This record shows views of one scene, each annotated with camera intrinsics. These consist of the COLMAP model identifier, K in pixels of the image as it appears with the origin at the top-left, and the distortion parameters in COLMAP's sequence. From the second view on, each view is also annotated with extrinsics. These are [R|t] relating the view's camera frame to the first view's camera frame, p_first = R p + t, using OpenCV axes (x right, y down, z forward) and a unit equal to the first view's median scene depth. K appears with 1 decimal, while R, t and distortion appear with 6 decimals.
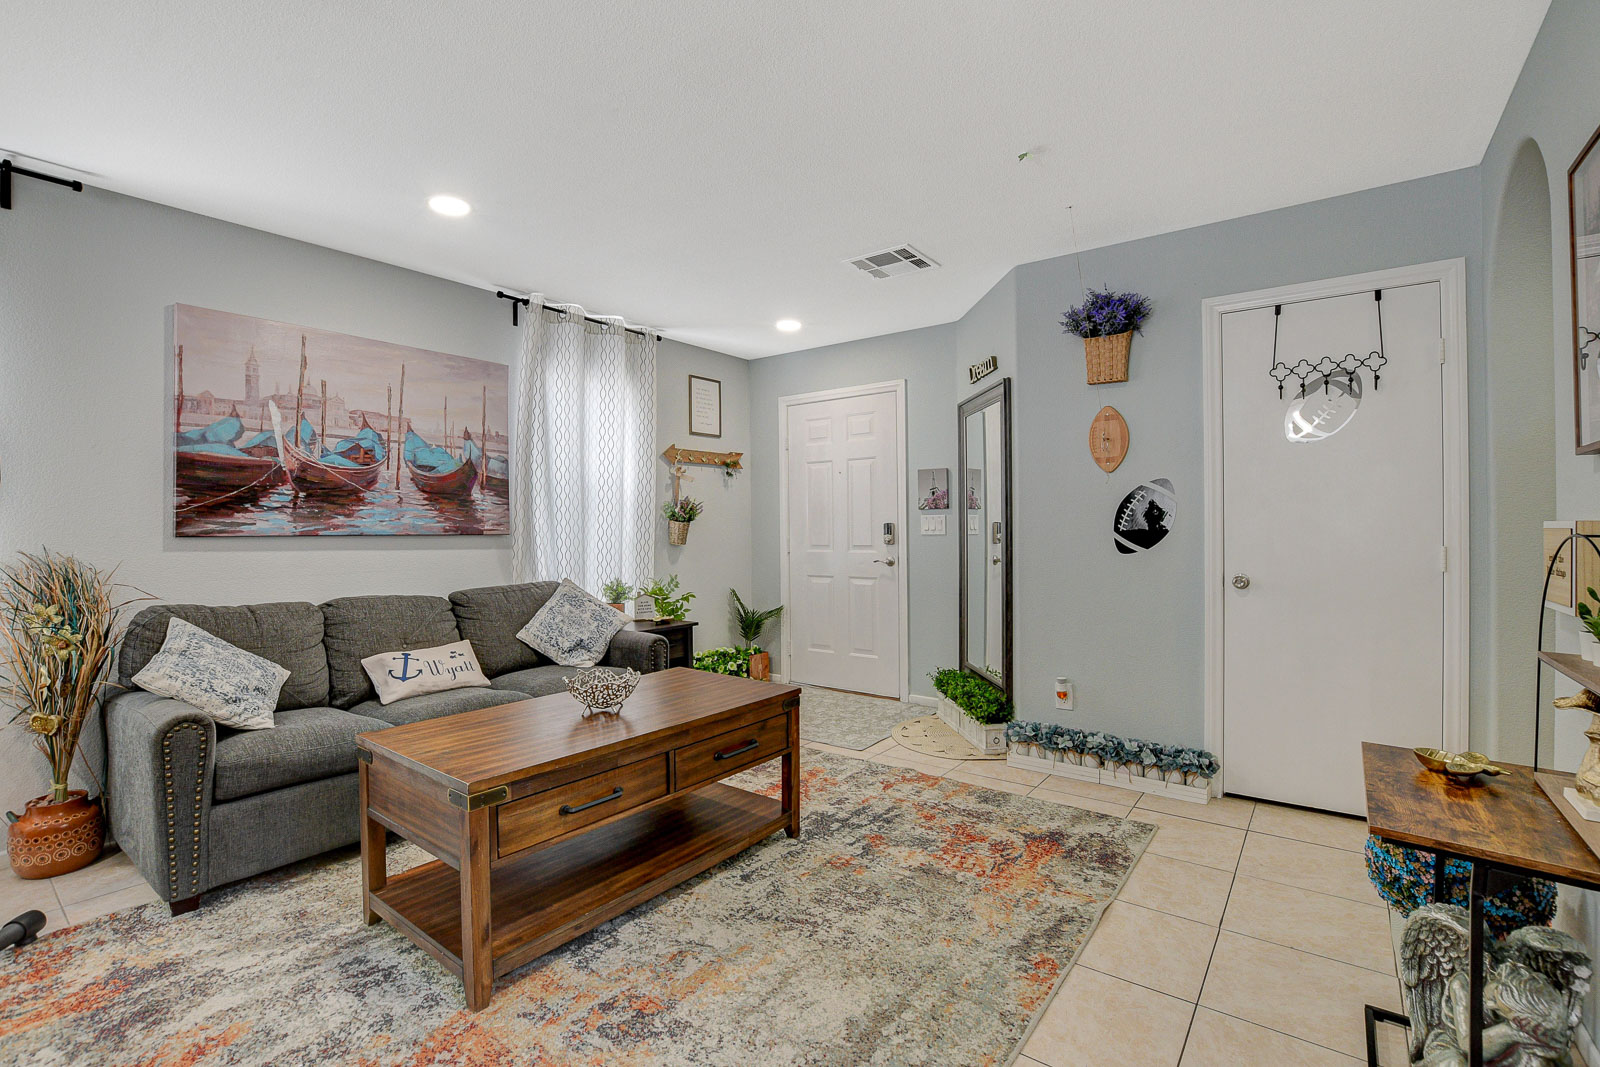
lens RADIAL K [[702.6, 0, 800.0], [0, 702.6, 533.5], [0, 0, 1]] dist [-0.037085, 0.006763]
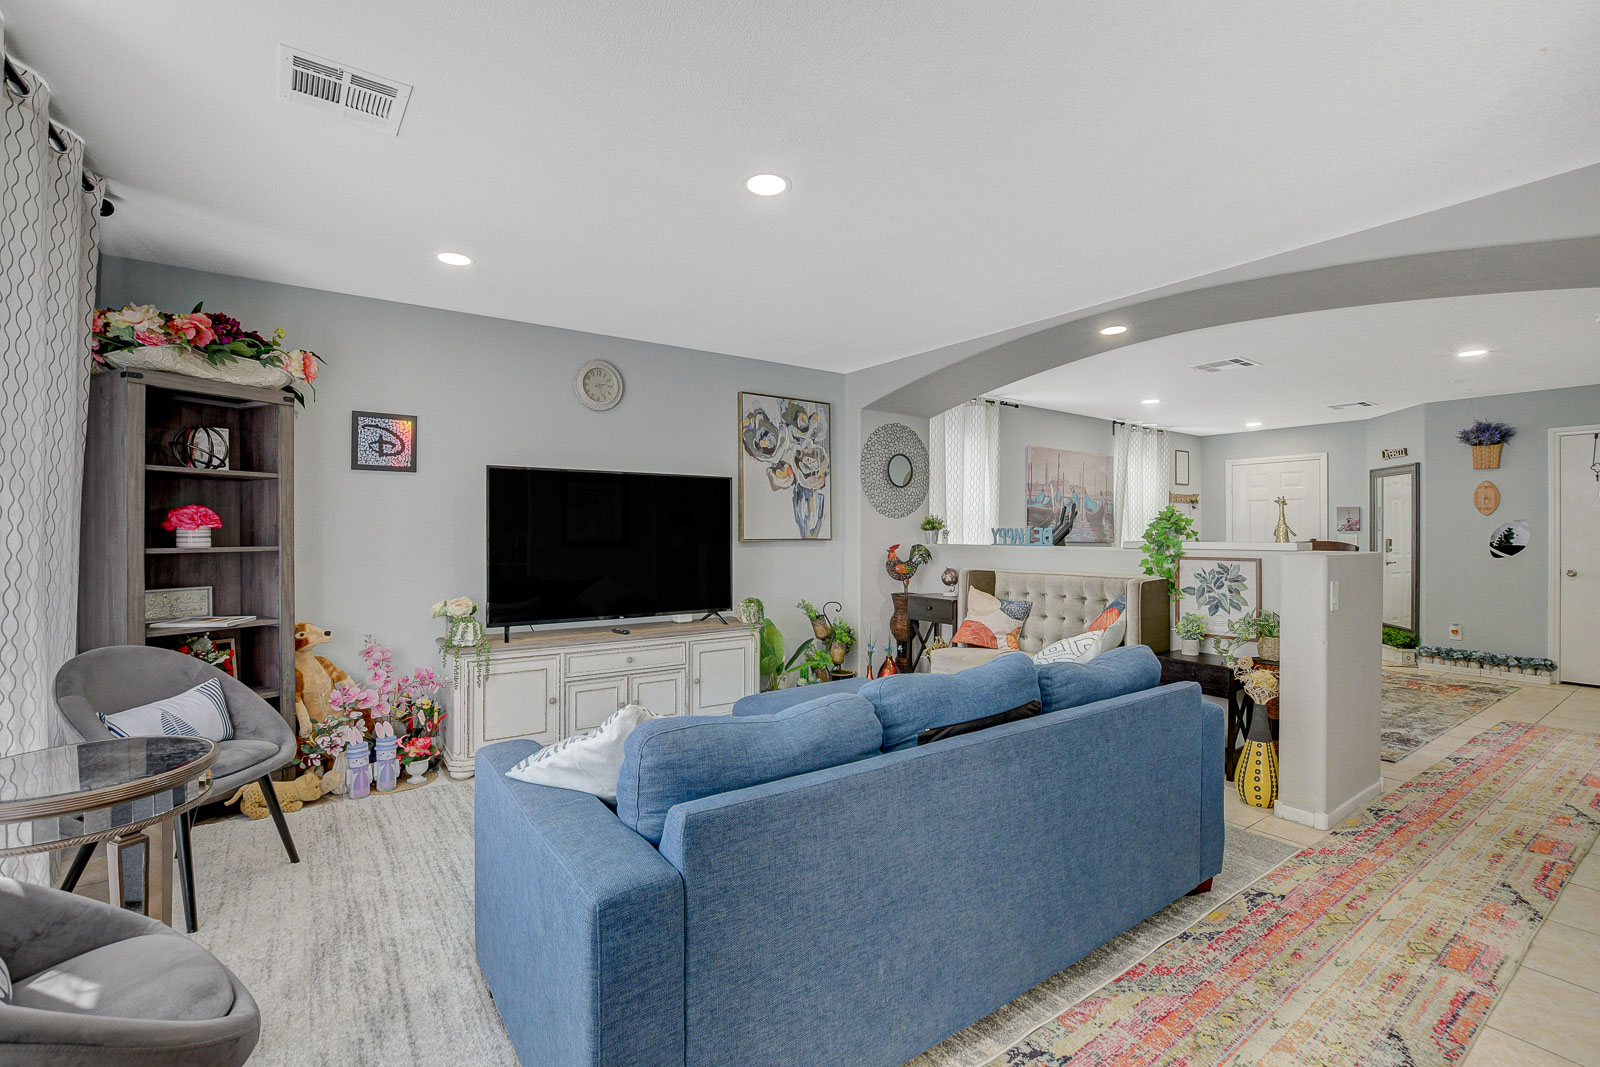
lens RADIAL K [[702.6, 0, 800.0], [0, 702.6, 533.5], [0, 0, 1]] dist [-0.037085, 0.006763]
pose [[0.954771, 0.011230, -0.297129, -0.799446], [-0.013399, 0.999896, -0.005266, -0.002674], [0.297039, 0.009009, 0.954823, -1.342179]]
